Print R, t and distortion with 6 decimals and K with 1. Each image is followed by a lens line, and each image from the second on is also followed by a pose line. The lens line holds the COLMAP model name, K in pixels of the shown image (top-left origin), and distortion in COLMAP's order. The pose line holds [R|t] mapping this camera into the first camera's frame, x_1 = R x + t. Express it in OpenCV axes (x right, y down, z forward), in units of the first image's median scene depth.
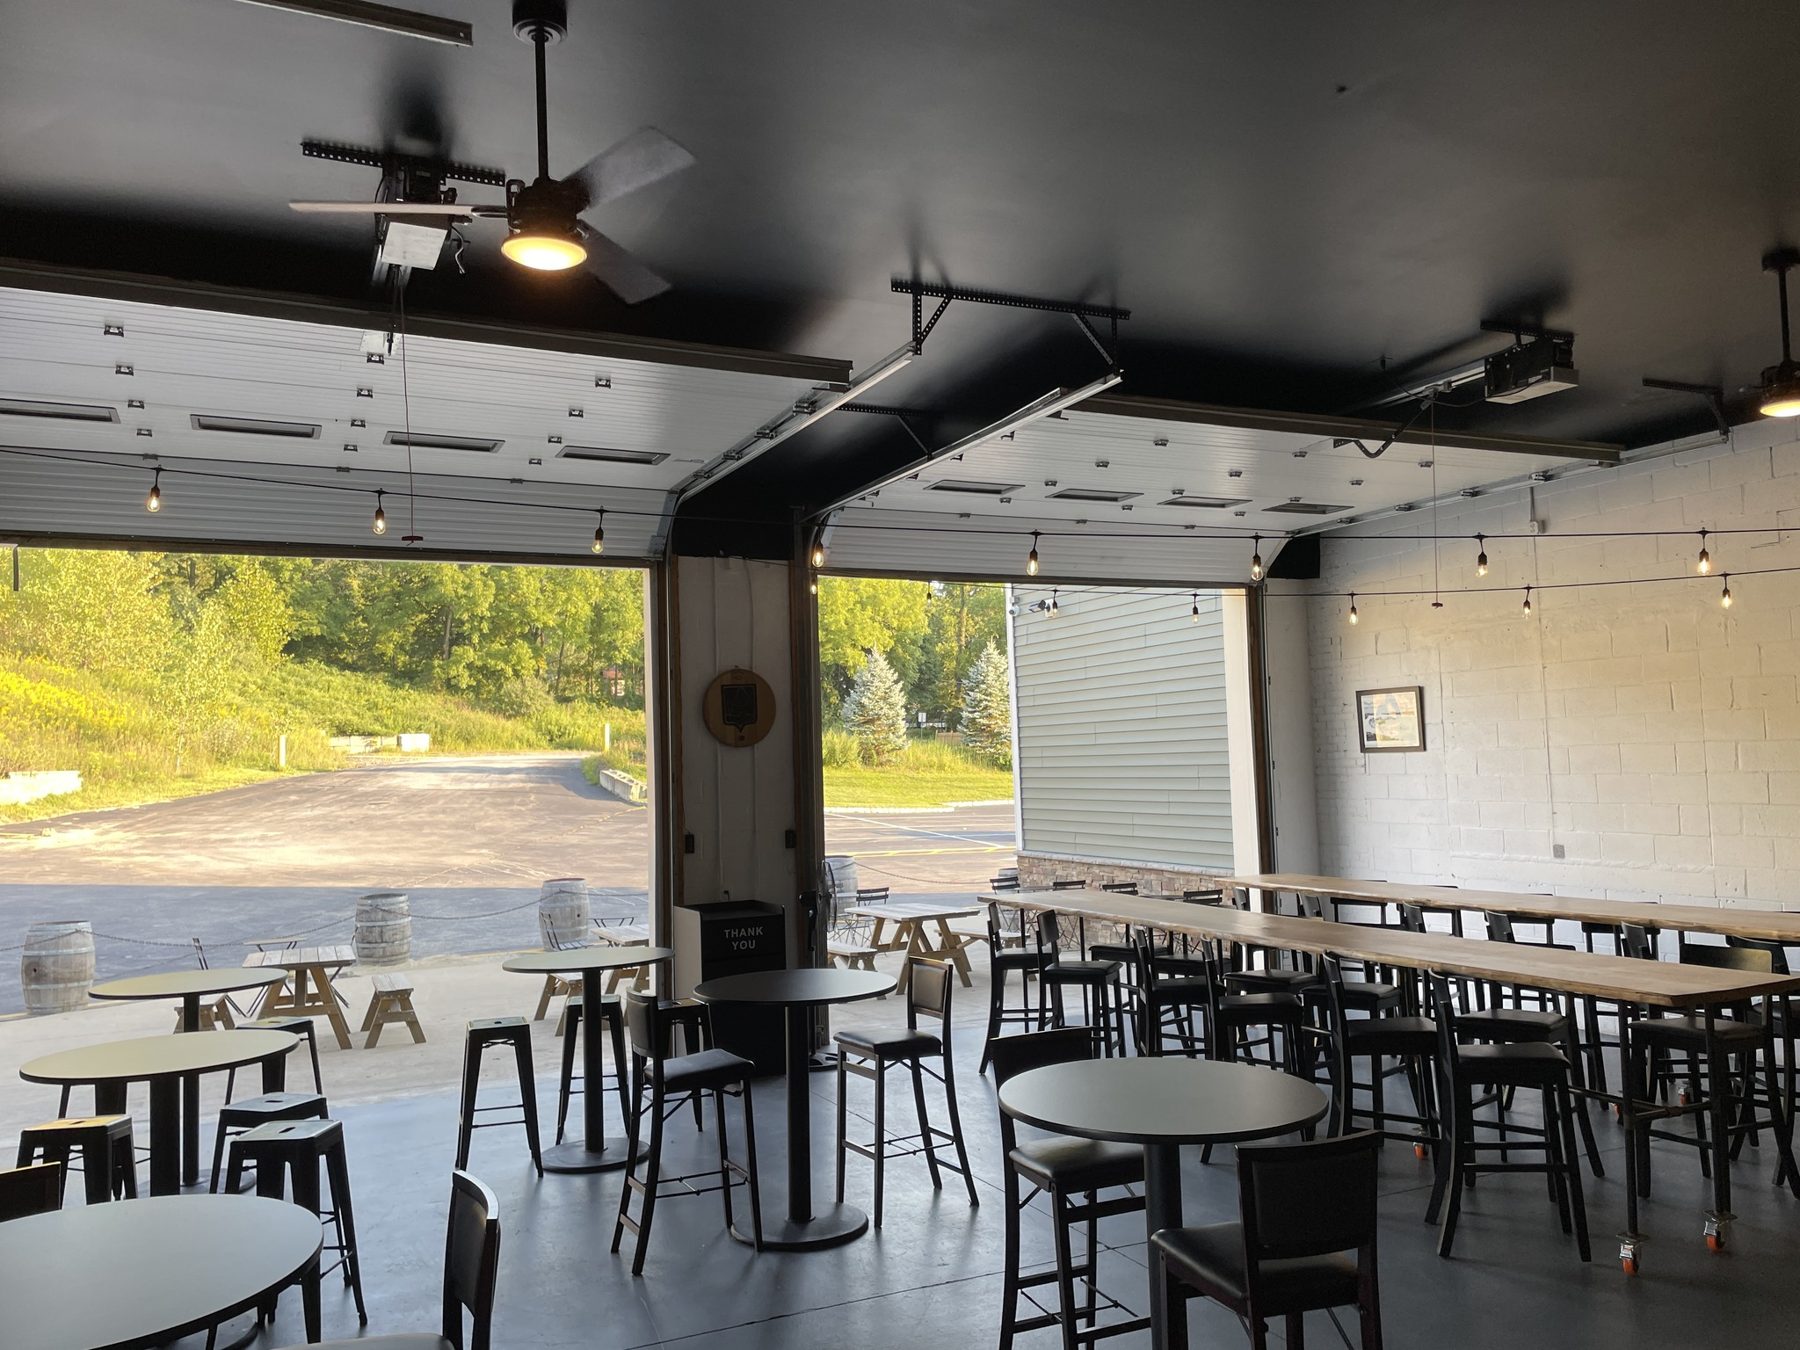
lens RADIAL K [[1353.5, 0, 894.1], [0, 1353.5, 676.8], [0, 0, 1]] dist [0.046054, -0.006015]
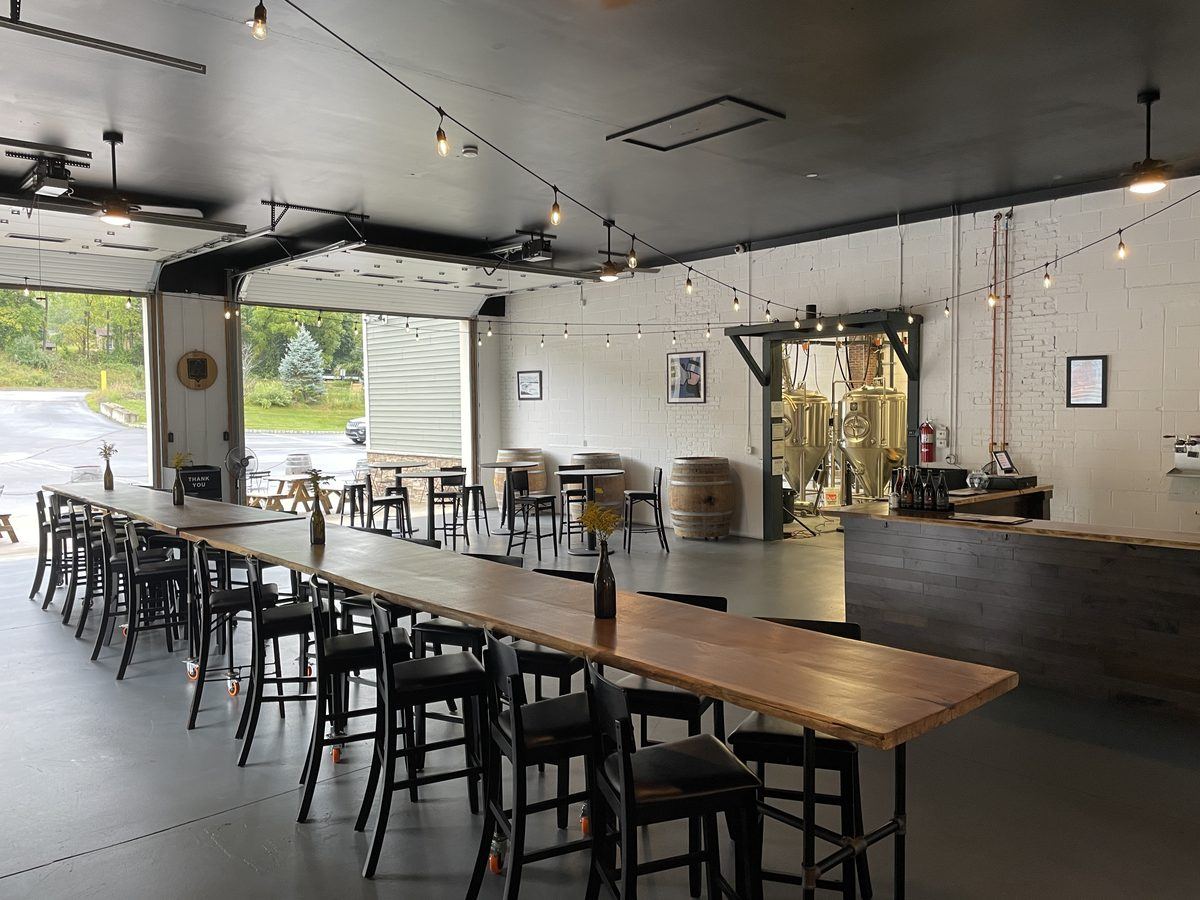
lens RADIAL K [[902.4, 0, 608.0], [0, 902.4, 442.9], [0, 0, 1]] dist [0.046054, -0.006015]
pose [[0.955320, 0.008744, 0.295444, 0.069103], [-0.039634, 0.994325, 0.098726, -0.027864], [-0.292904, -0.106024, 0.950245, -0.474112]]
